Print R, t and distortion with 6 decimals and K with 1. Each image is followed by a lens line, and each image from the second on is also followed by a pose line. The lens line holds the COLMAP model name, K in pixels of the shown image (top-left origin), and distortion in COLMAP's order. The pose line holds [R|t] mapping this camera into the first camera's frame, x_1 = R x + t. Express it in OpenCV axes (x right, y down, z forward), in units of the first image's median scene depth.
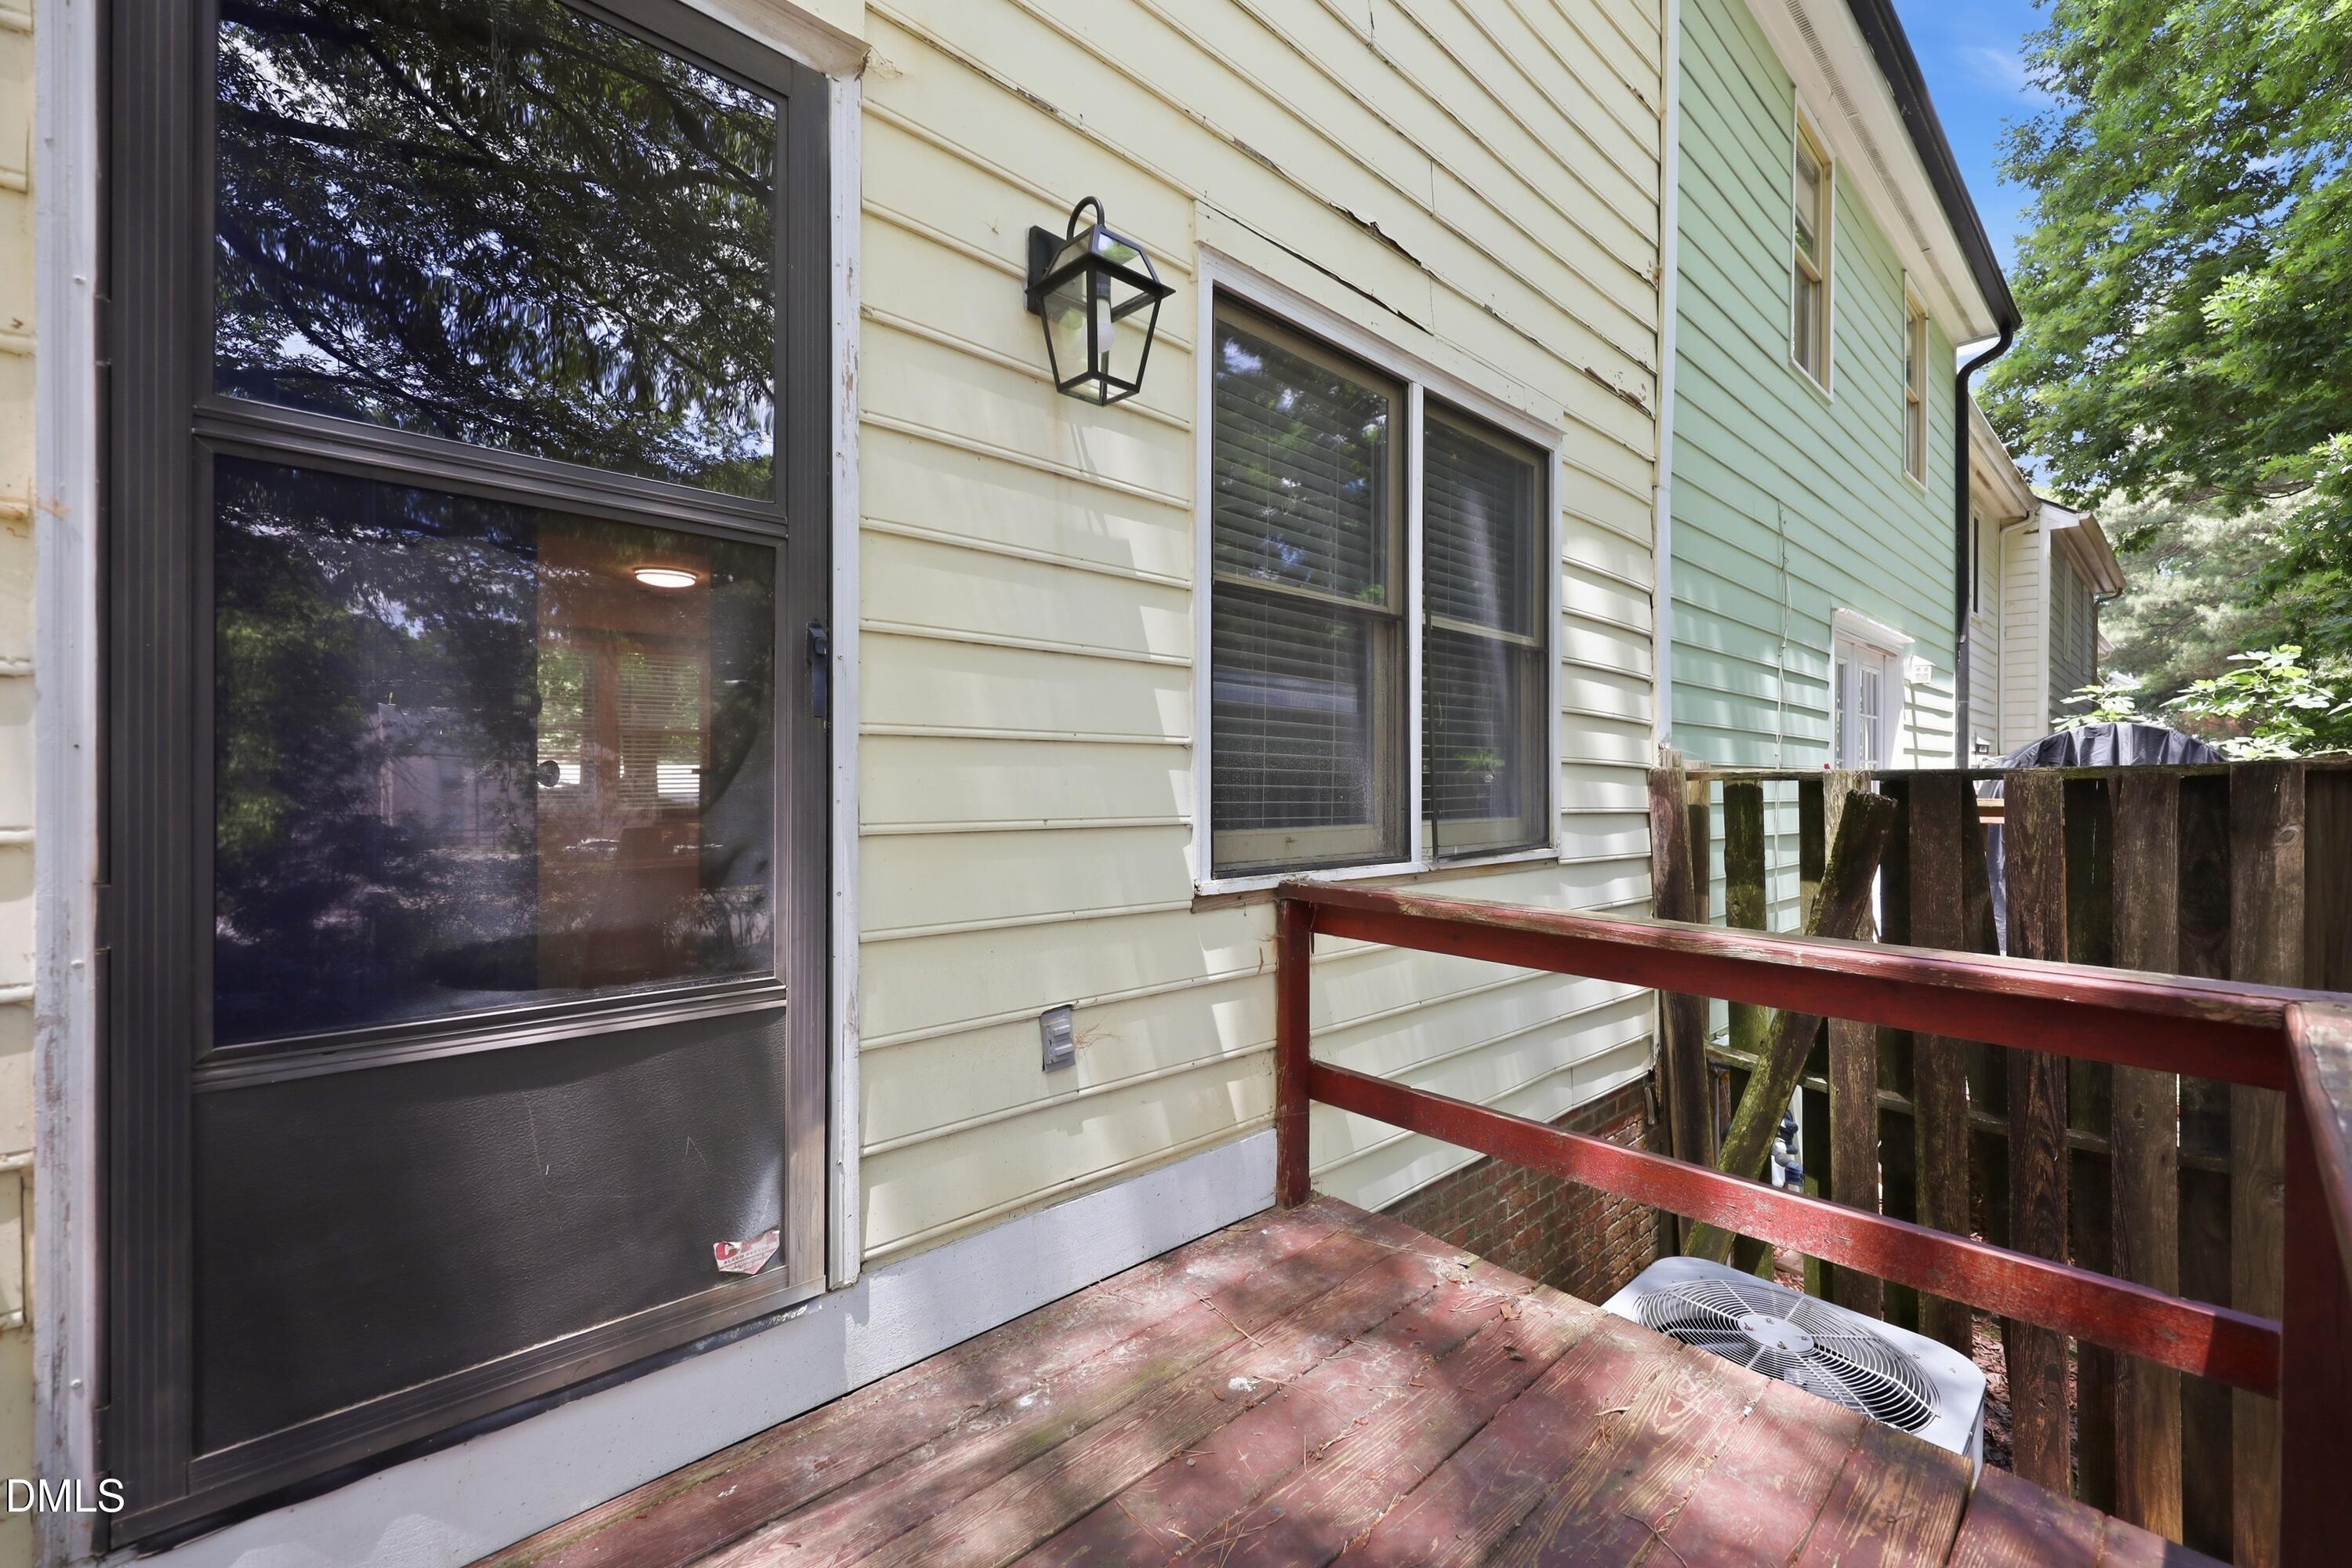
lens RADIAL K [[977.8, 0, 1210.4], [0, 977.8, 778.1], [0, 0, 1]] dist [0.001215, 0.000029]
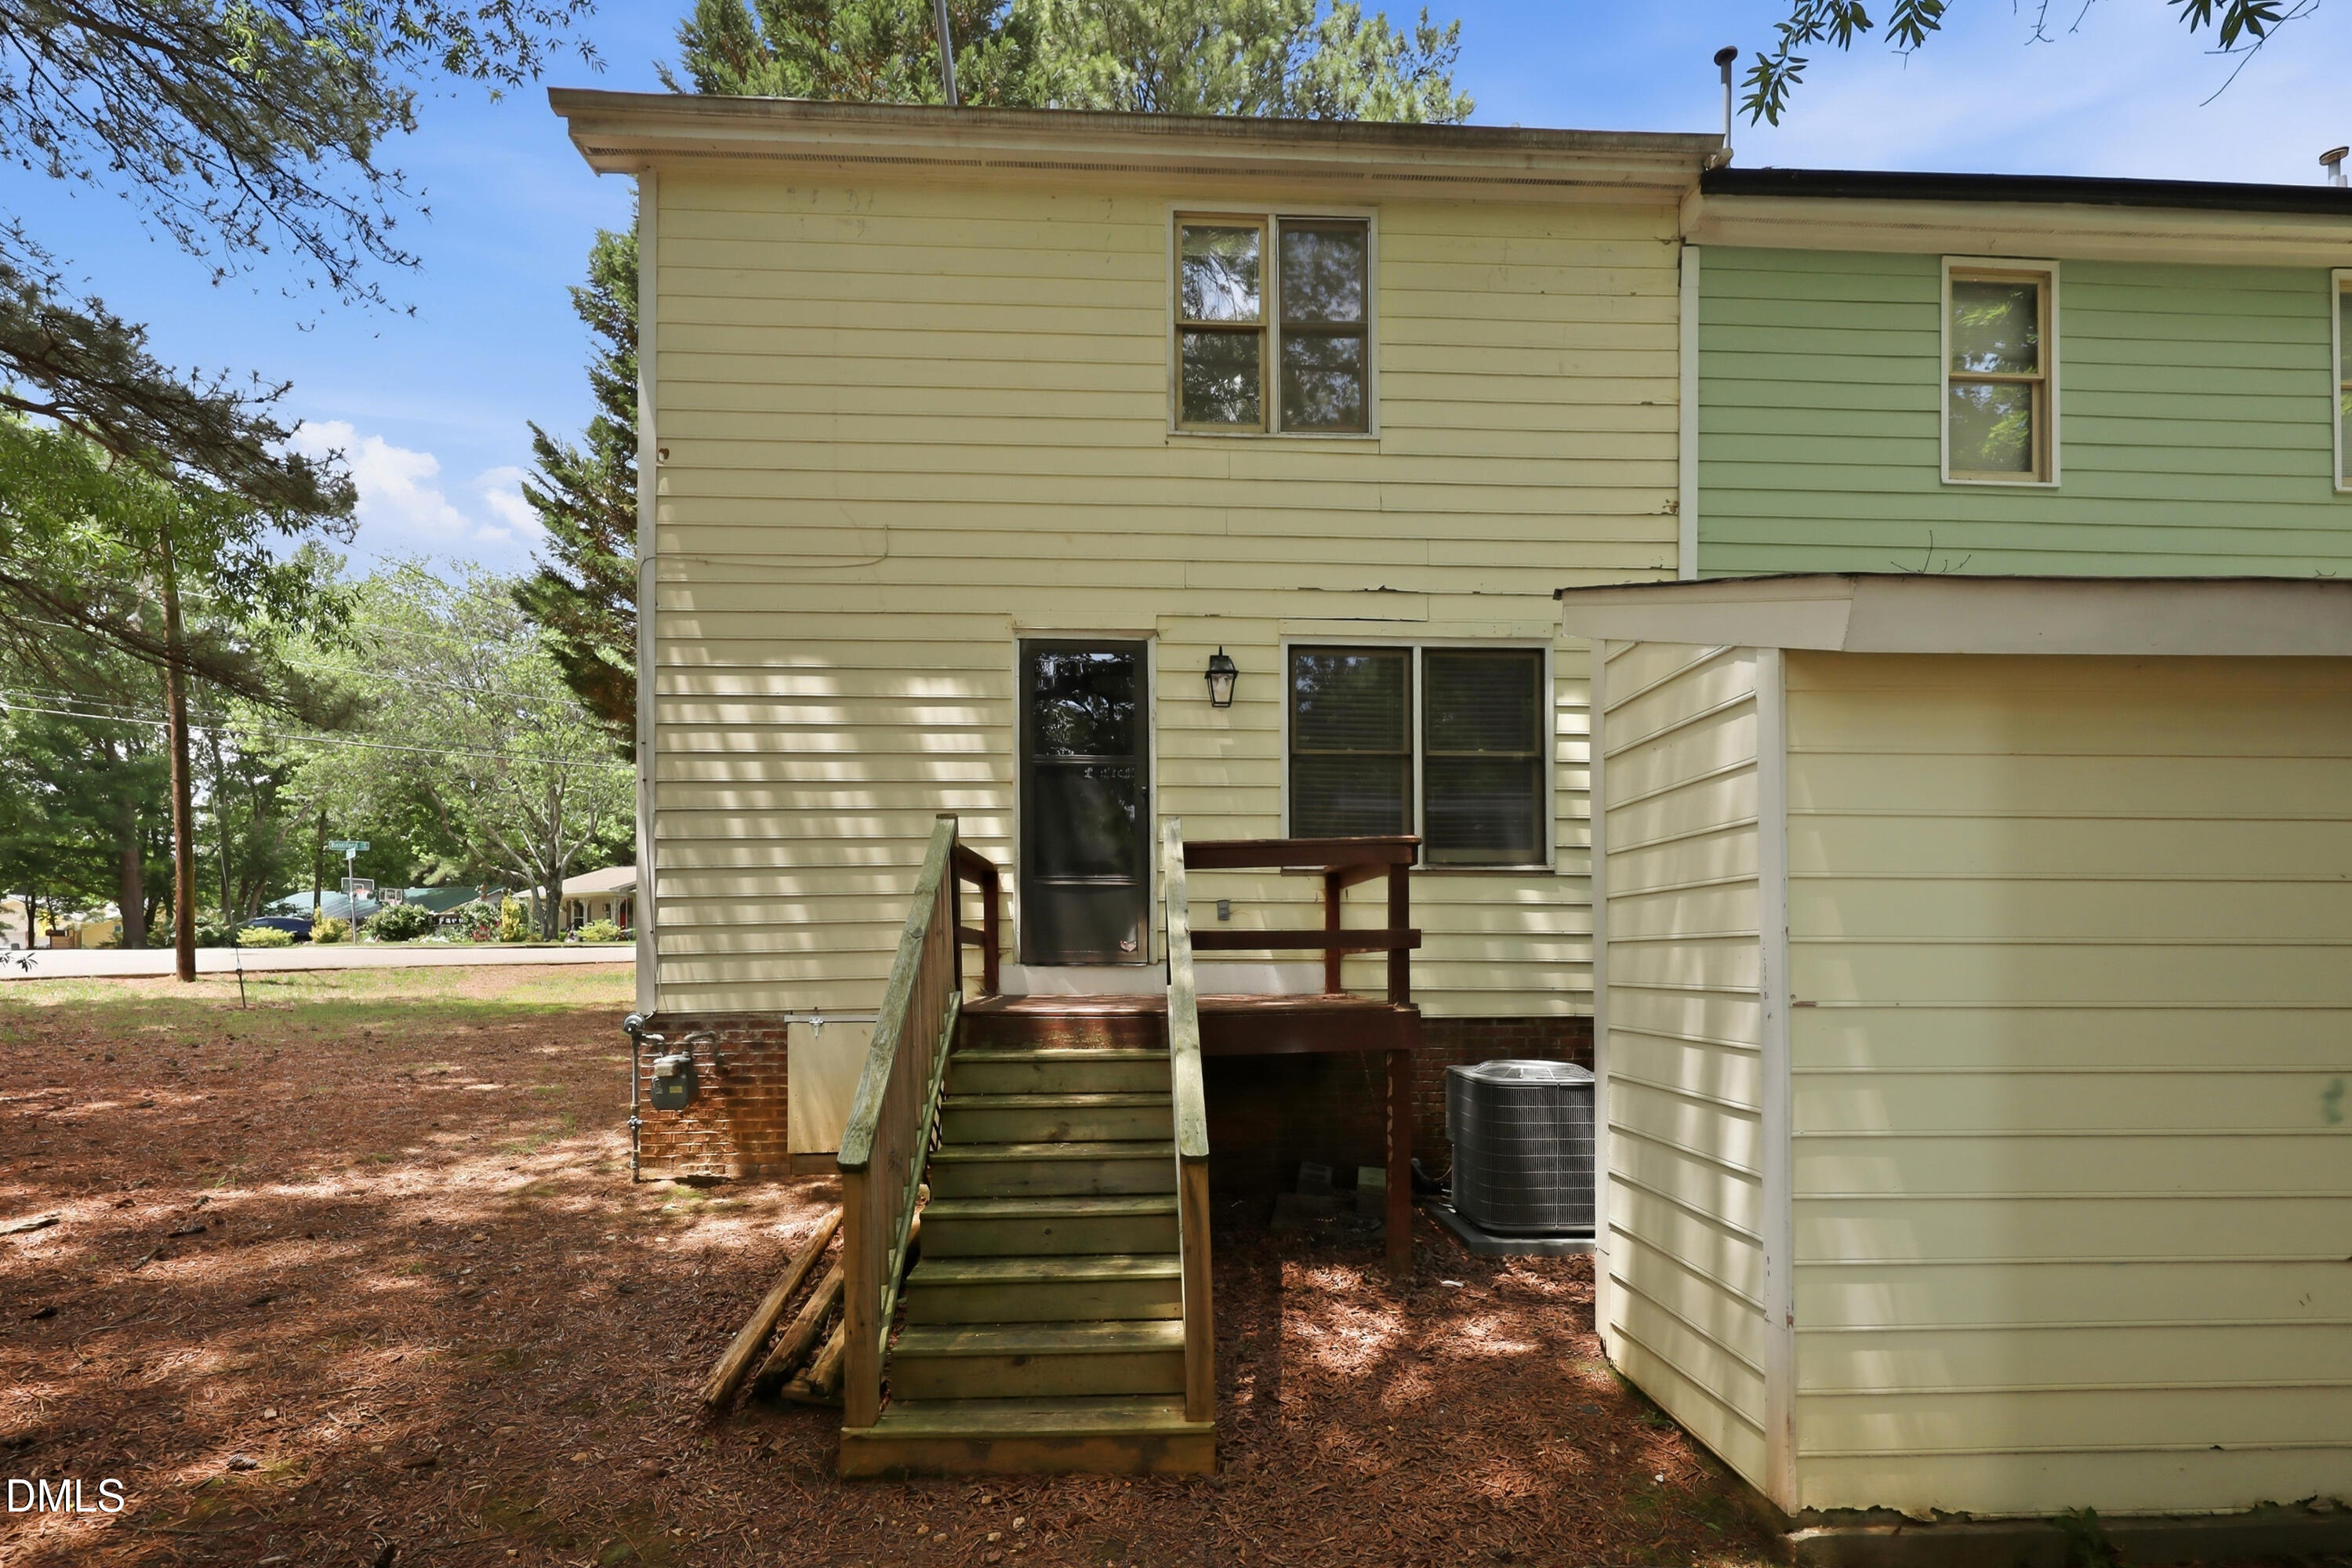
lens RADIAL K [[977.8, 0, 1210.4], [0, 977.8, 778.1], [0, 0, 1]] dist [0.001215, 0.000029]
pose [[0.677263, -0.017511, -0.735533, 1.858518], [-0.005364, 0.999573, -0.028737, -0.053063], [0.735721, 0.023408, 0.676880, -1.002783]]
